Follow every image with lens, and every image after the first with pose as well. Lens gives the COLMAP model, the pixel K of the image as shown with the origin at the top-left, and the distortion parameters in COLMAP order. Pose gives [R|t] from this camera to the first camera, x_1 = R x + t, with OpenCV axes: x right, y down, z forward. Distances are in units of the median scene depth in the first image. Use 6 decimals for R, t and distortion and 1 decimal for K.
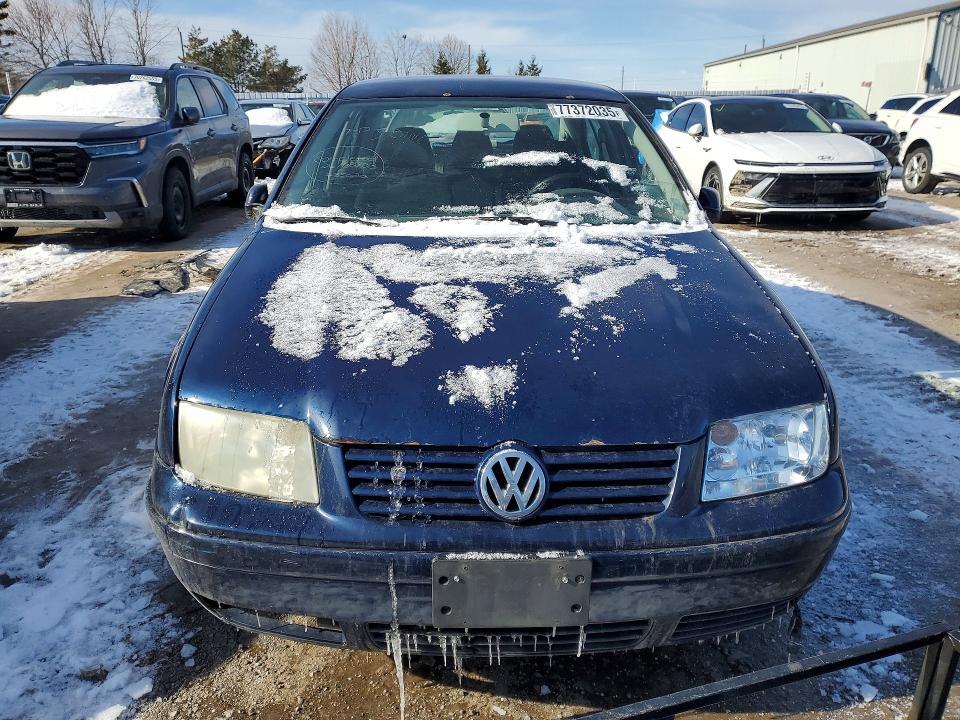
lens RADIAL K [[766.2, 0, 480.6], [0, 766.2, 355.1], [0, 0, 1]] dist [0.043080, -0.016595]
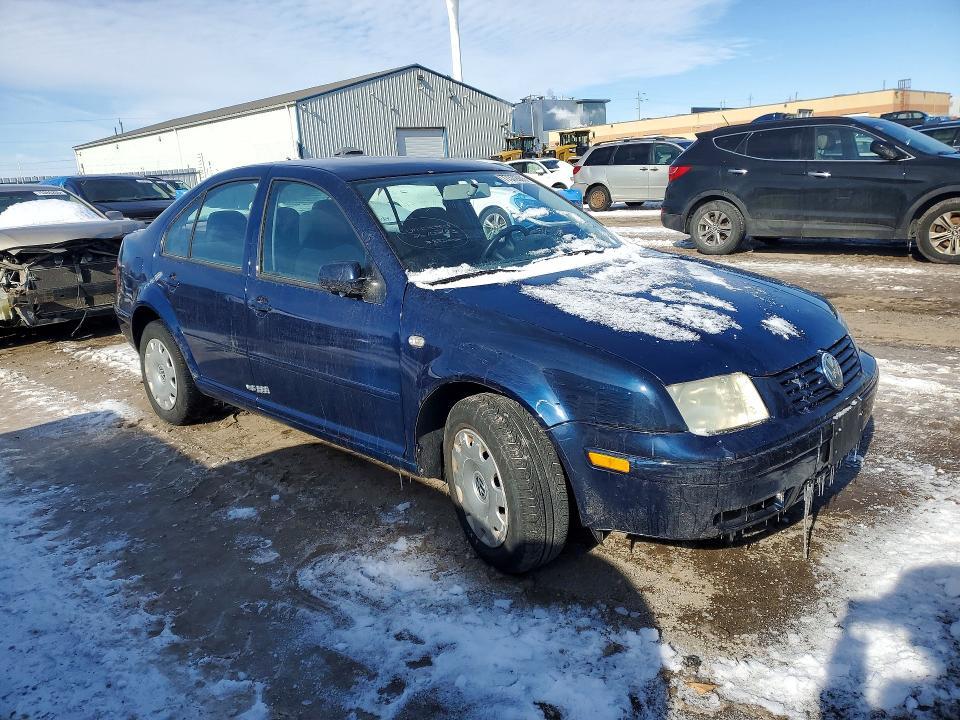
lens RADIAL K [[766.2, 0, 481.8], [0, 766.2, 363.4], [0, 0, 1]] dist [0.043080, -0.016595]
pose [[0.692177, -0.226698, 0.685200, -1.017844], [0.283691, 0.958430, 0.030517, -0.076094], [-0.663634, 0.173262, 0.727715, 0.148990]]
